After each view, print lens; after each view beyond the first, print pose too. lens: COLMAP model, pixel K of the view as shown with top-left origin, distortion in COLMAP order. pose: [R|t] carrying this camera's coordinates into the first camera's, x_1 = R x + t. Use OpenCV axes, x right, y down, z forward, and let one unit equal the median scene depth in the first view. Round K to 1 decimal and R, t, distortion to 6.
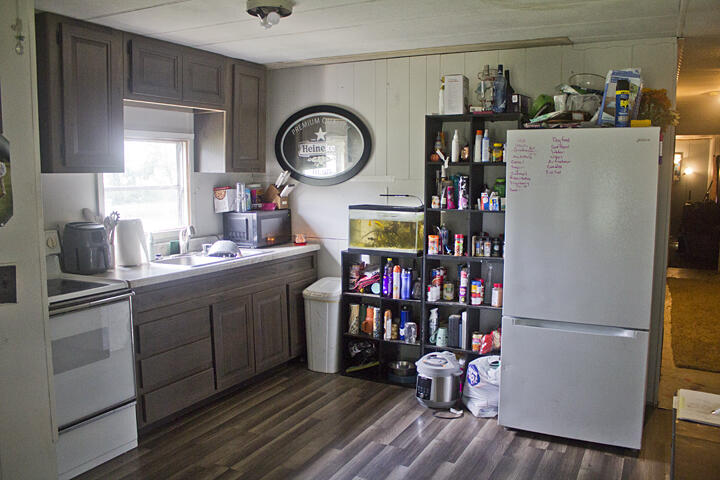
lens RADIAL K [[606.8, 0, 360.0], [0, 606.8, 240.0], [0, 0, 1]] dist [-0.152839, 0.126251]
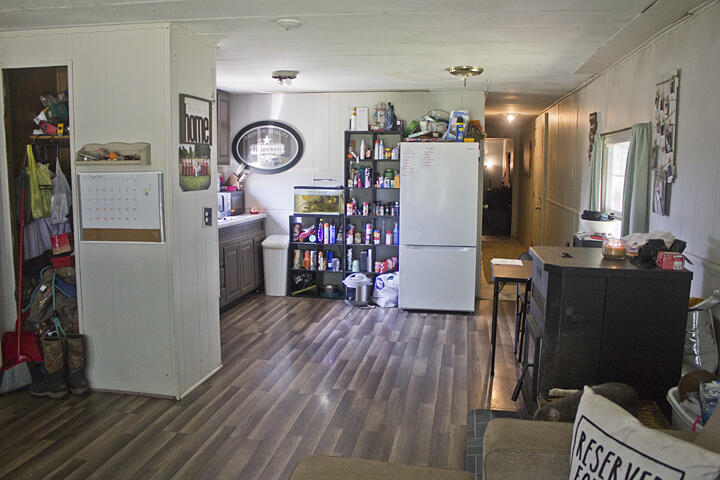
lens RADIAL K [[606.8, 0, 360.0], [0, 606.8, 240.0], [0, 0, 1]] dist [-0.152839, 0.126251]
pose [[0.954380, -0.031229, 0.296958, -0.347547], [0.027533, 0.999483, 0.016620, 0.065026], [-0.297323, -0.007685, 0.954746, -0.589207]]
